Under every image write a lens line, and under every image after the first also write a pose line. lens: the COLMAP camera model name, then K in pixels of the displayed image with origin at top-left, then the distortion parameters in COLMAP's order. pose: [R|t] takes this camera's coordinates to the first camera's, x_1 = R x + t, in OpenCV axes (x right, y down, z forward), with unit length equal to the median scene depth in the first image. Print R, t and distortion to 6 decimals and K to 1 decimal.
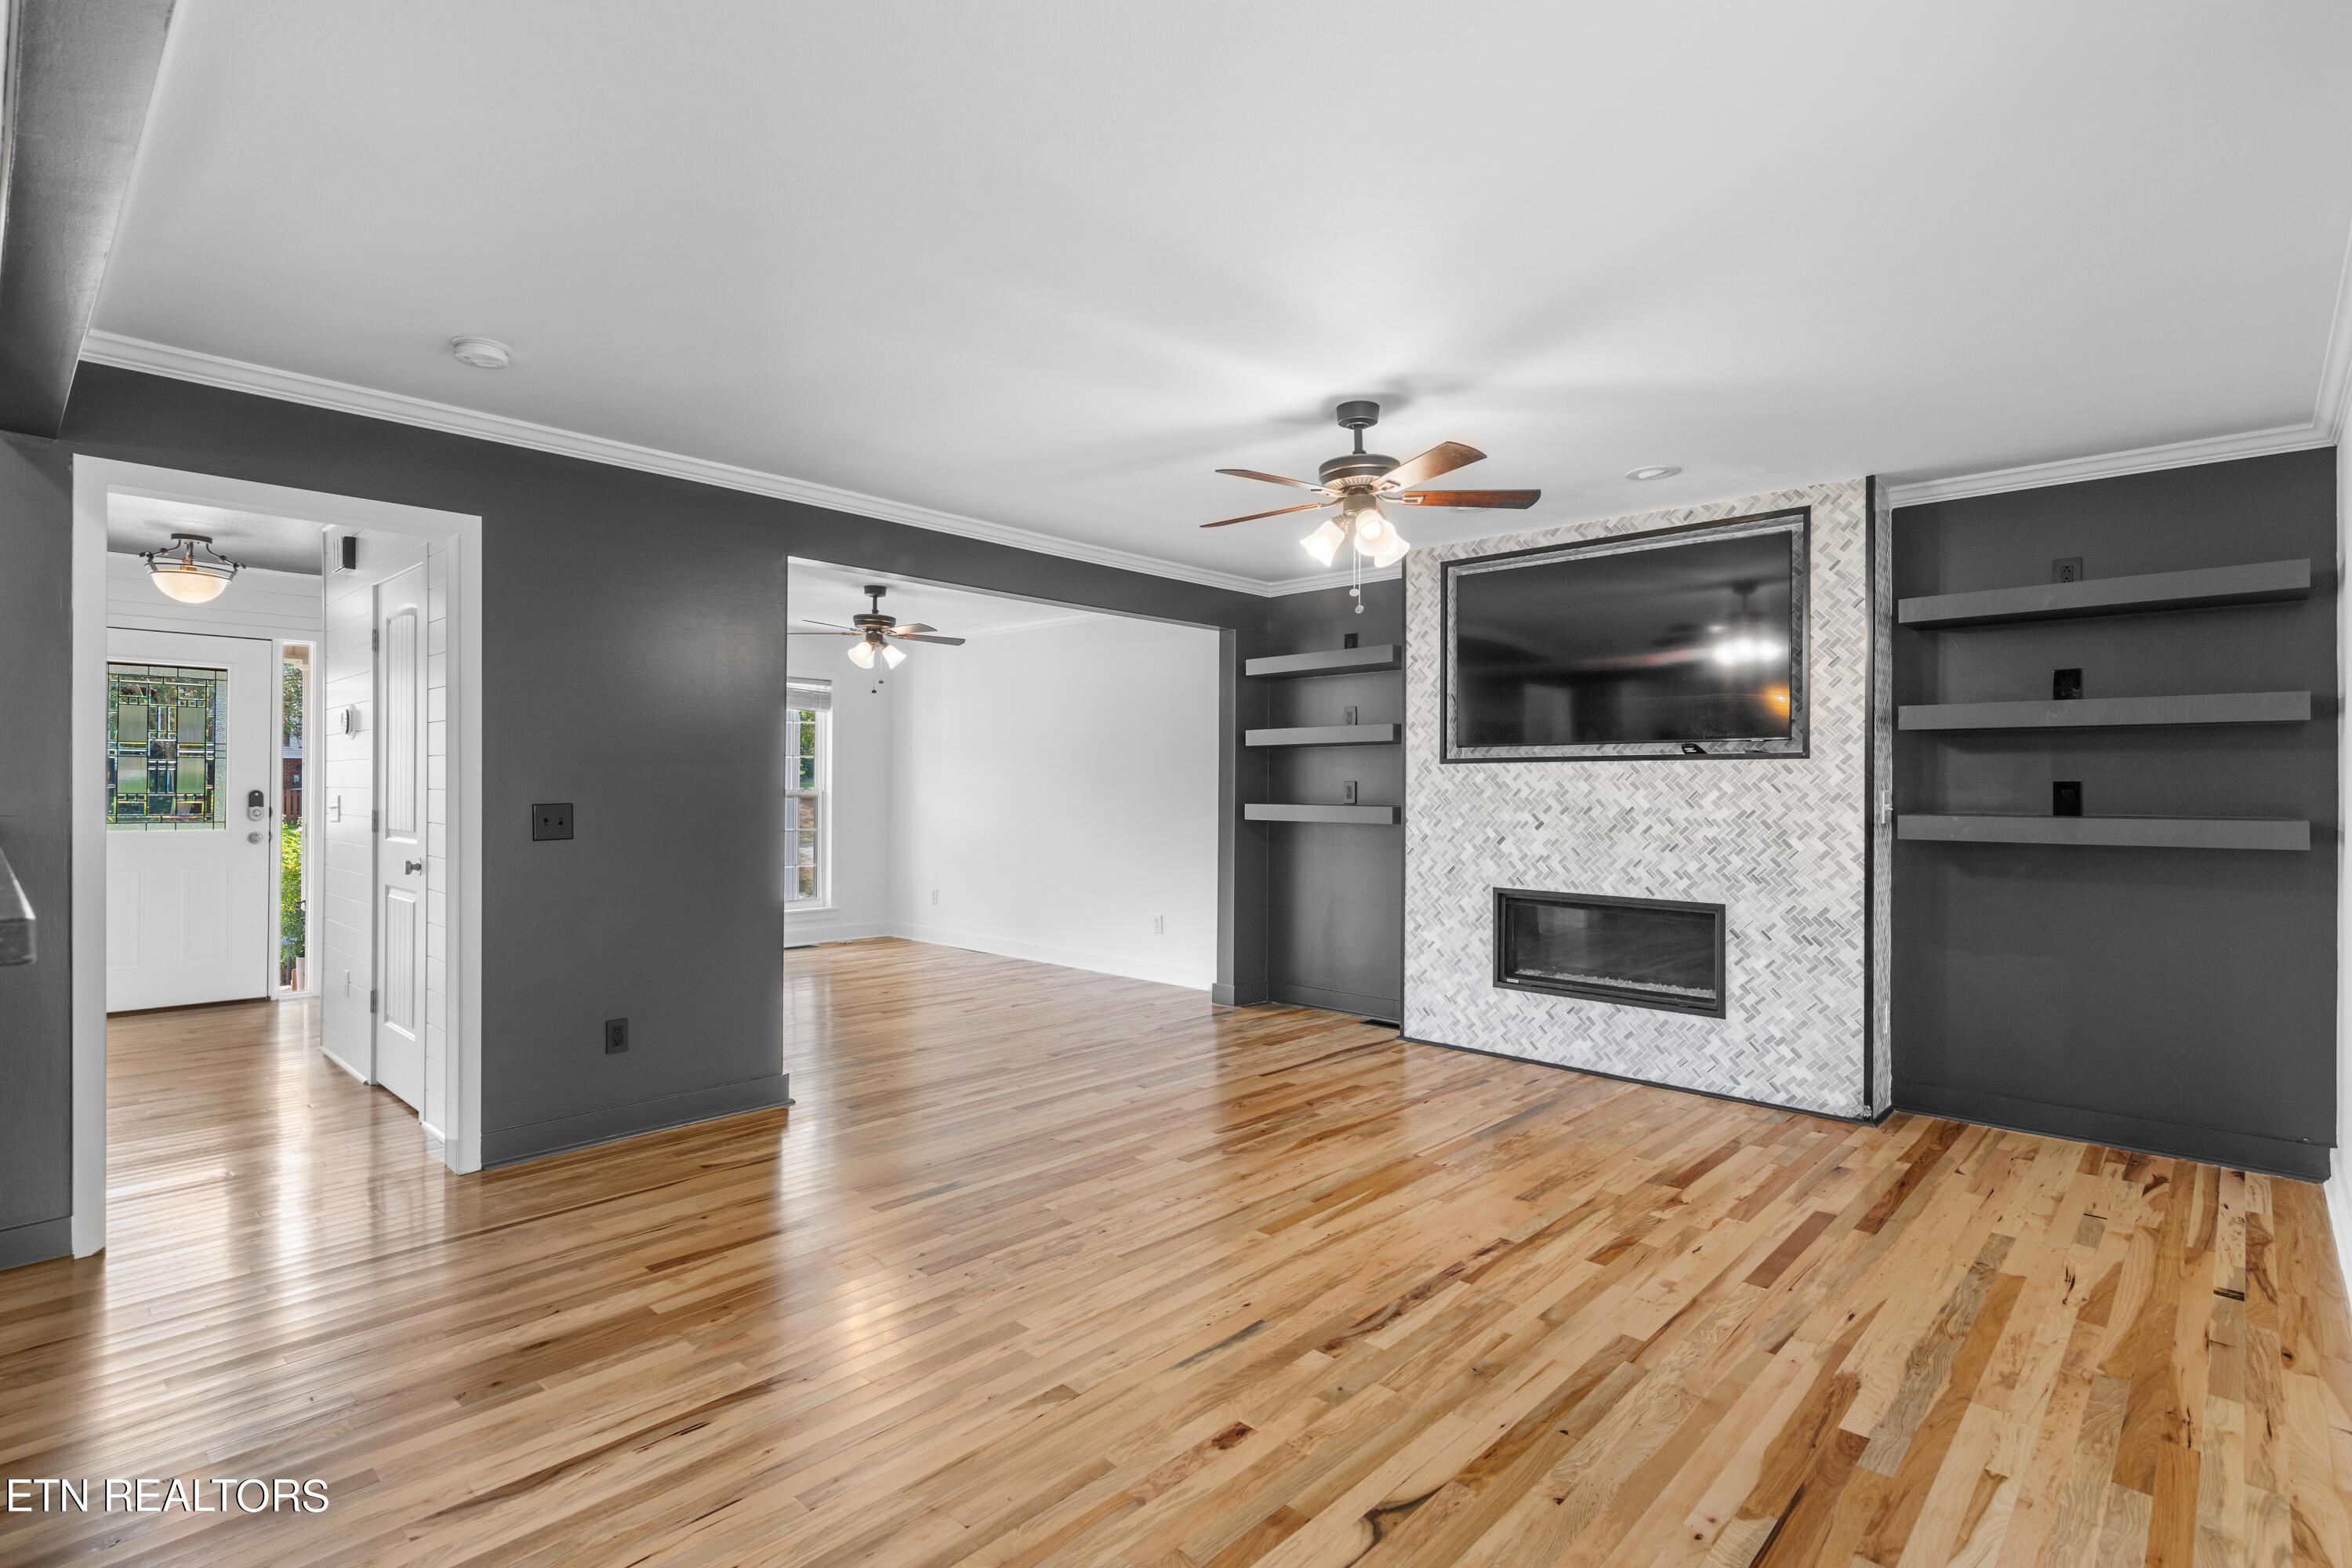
lens RADIAL K [[1125.1, 0, 1176.2], [0, 1125.1, 782.2], [0, 0, 1]] dist [-0.001361, -0.000135]
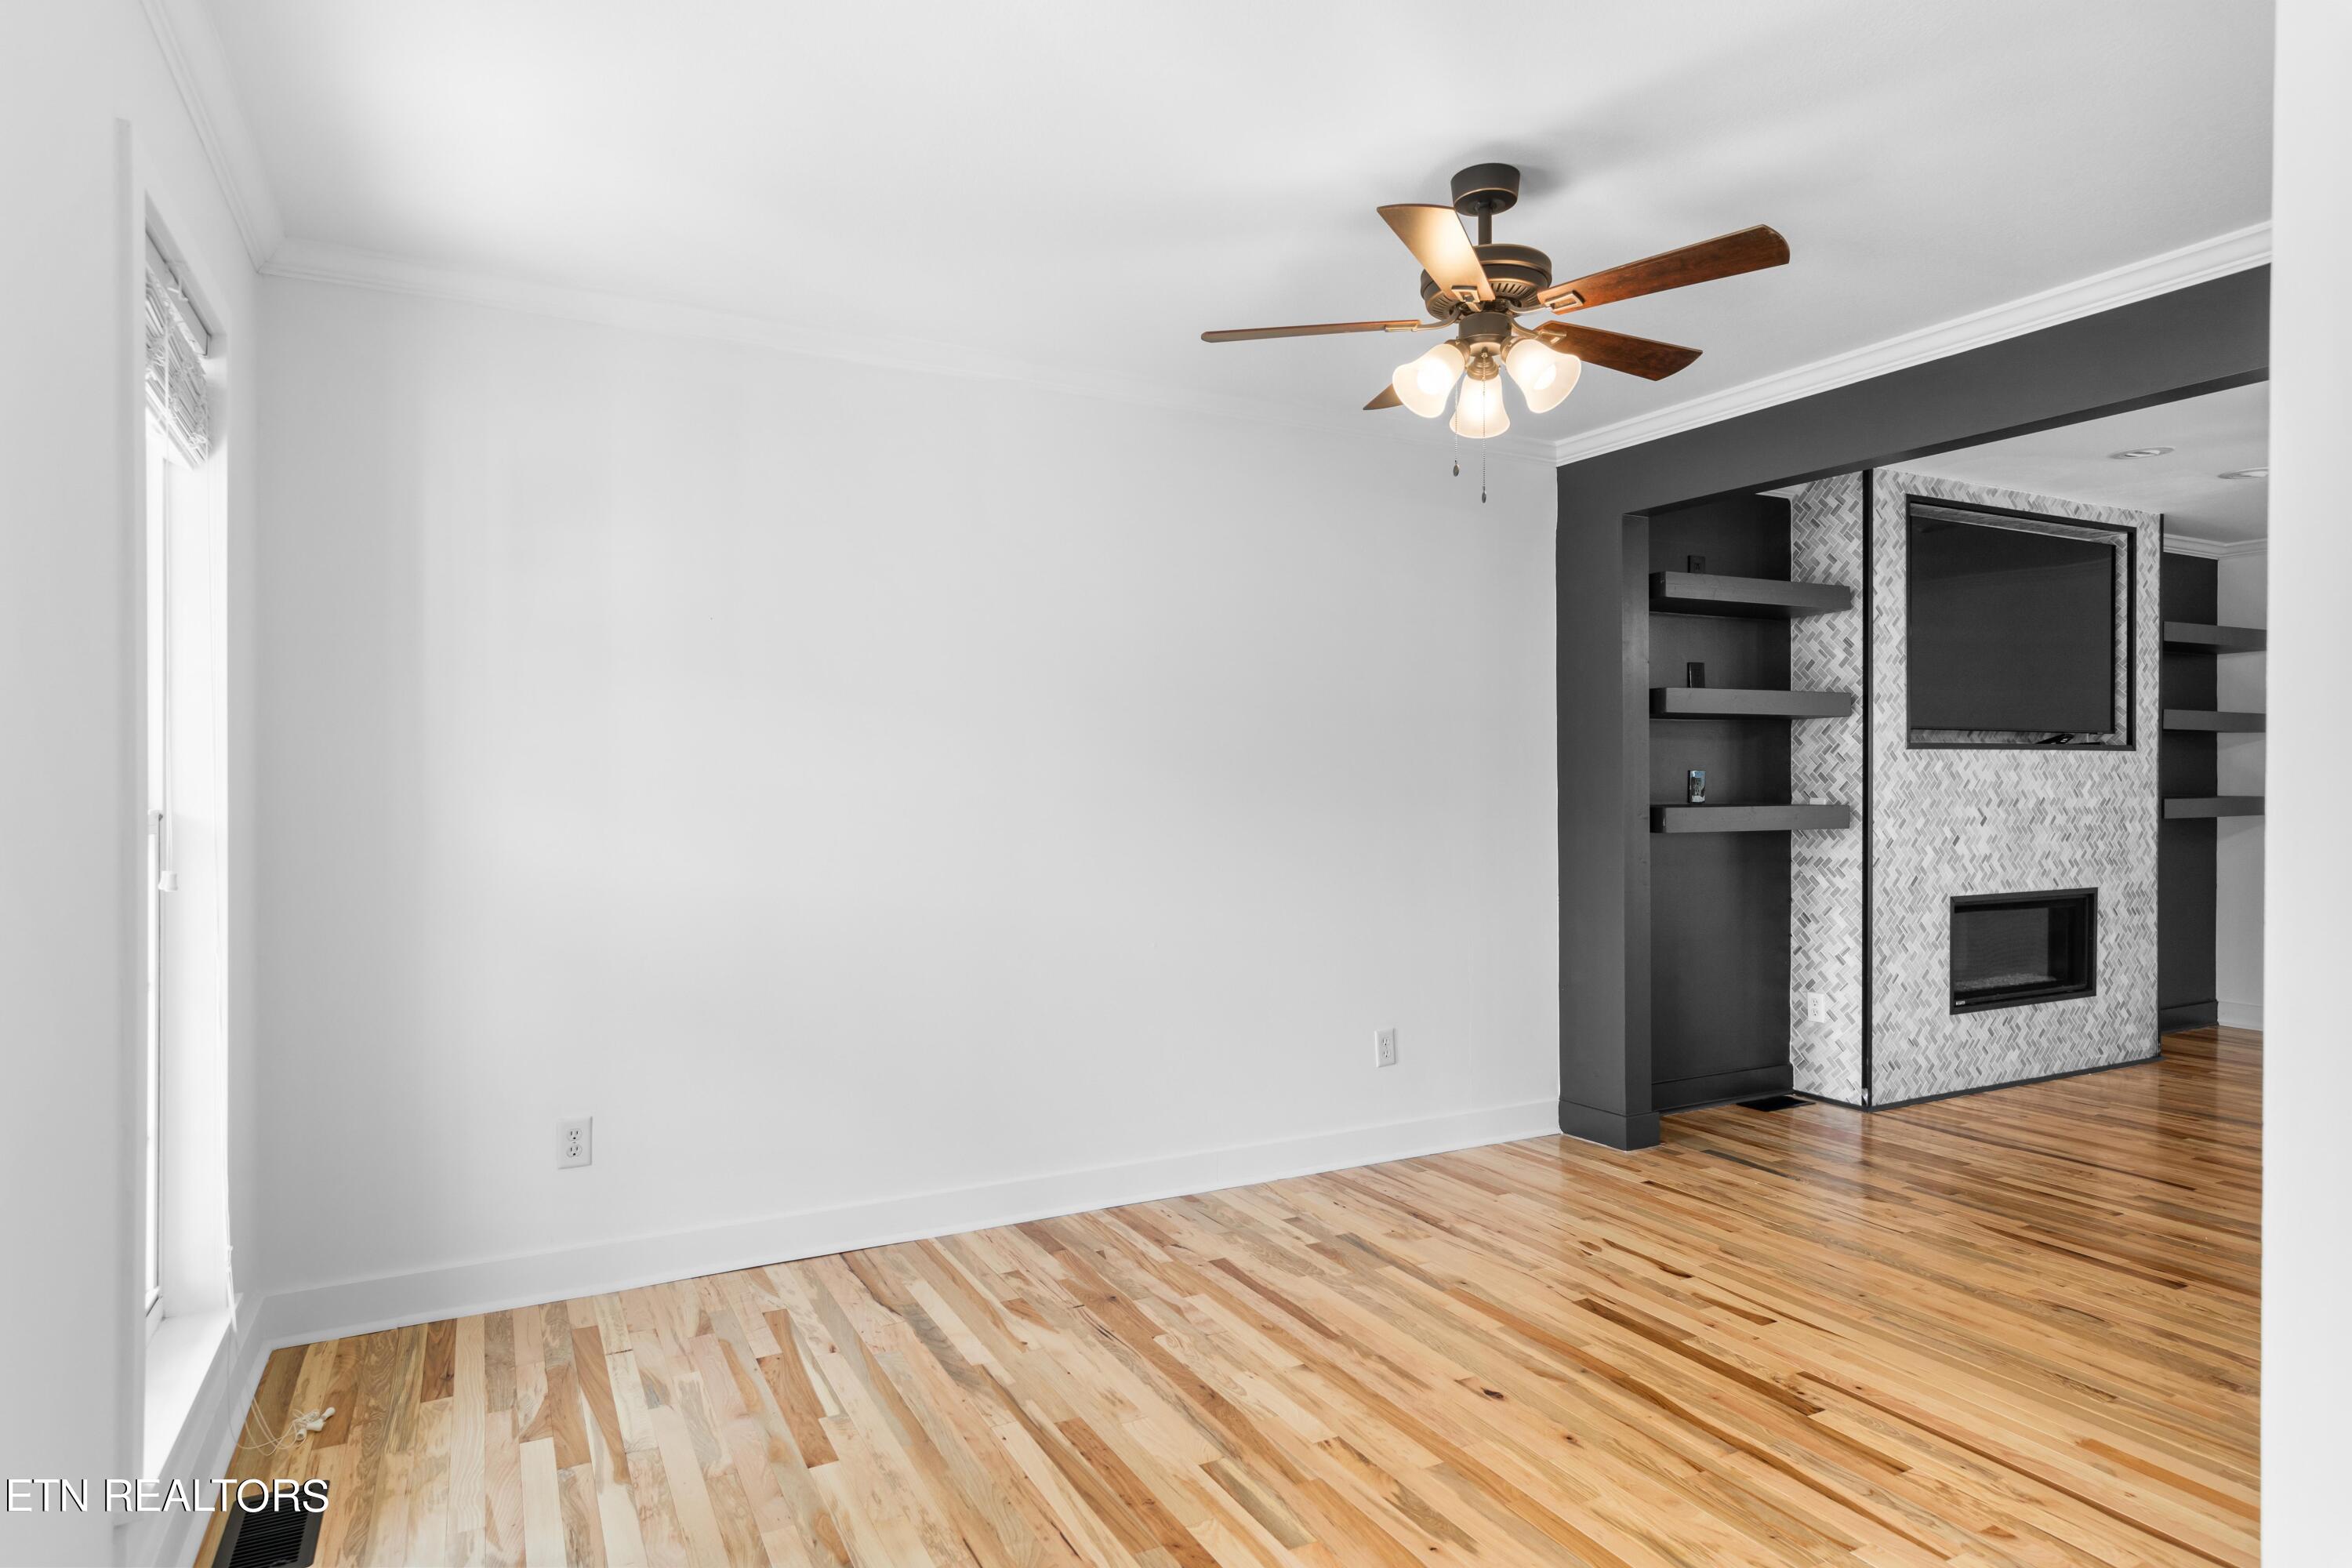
lens RADIAL K [[1339.6, 0, 1174.0], [0, 1339.6, 789.4], [0, 0, 1]] dist [-0.001212, -0.001137]
pose [[0.331519, -0.010028, 0.943395, -0.877120], [0.002149, 0.999949, 0.009874, 0.002007], [-0.943446, -0.001246, 0.331524, 1.246761]]
